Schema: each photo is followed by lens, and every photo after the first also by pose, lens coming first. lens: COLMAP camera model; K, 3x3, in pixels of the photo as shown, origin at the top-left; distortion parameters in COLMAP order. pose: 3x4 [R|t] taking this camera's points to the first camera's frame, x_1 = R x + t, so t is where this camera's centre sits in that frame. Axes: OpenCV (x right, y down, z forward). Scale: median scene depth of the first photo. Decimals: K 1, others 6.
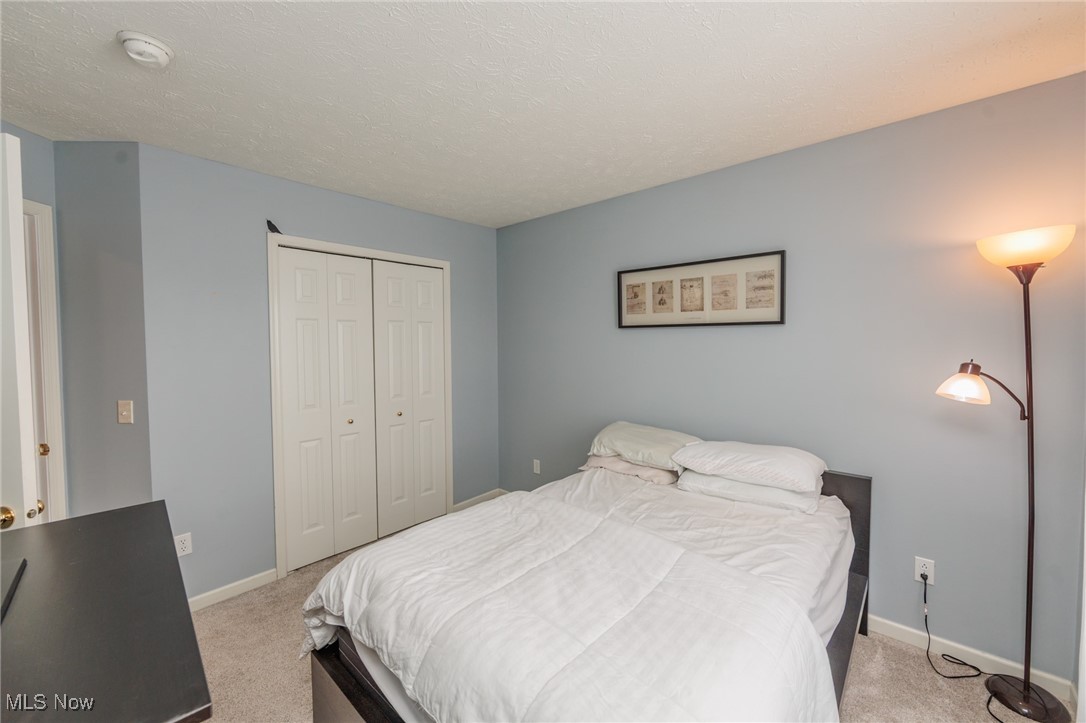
lens RADIAL K [[423.6, 0, 544.0], [0, 423.6, 356.9], [0, 0, 1]] dist [-0.001737, -0.000057]
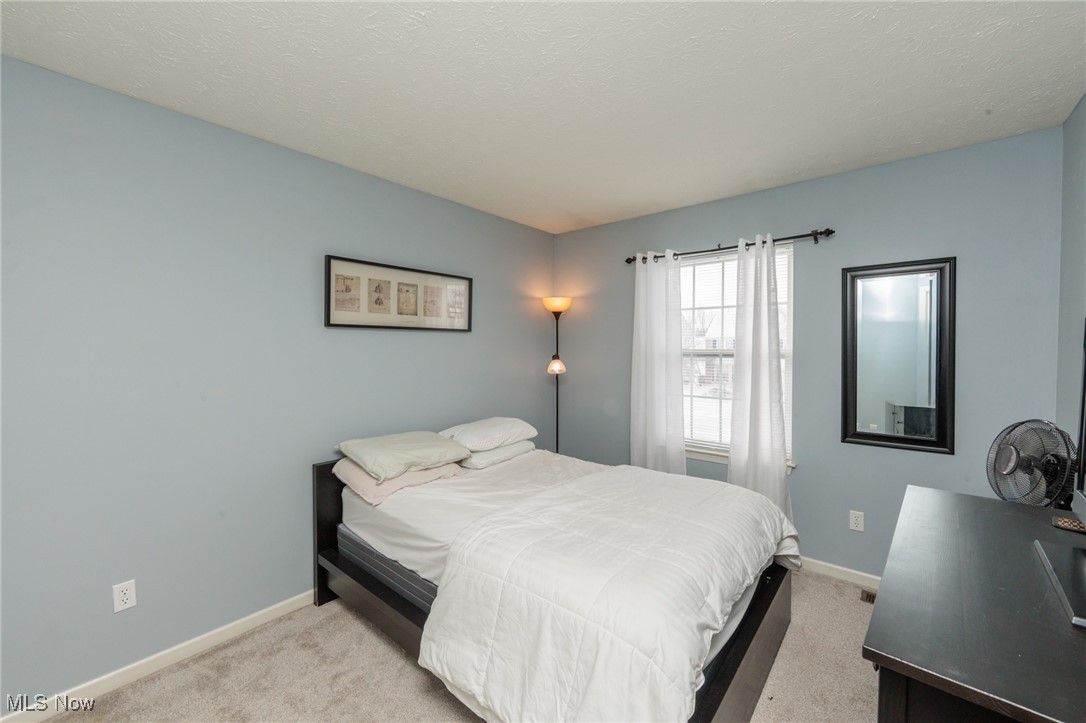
lens RADIAL K [[423.6, 0, 544.0], [0, 423.6, 356.9], [0, 0, 1]] dist [-0.001737, -0.000057]
pose [[-0.018474, -0.010662, 0.999772, -0.684906], [0.045062, 0.998918, 0.011485, -0.000958], [-0.998813, 0.045264, -0.017973, 0.668326]]
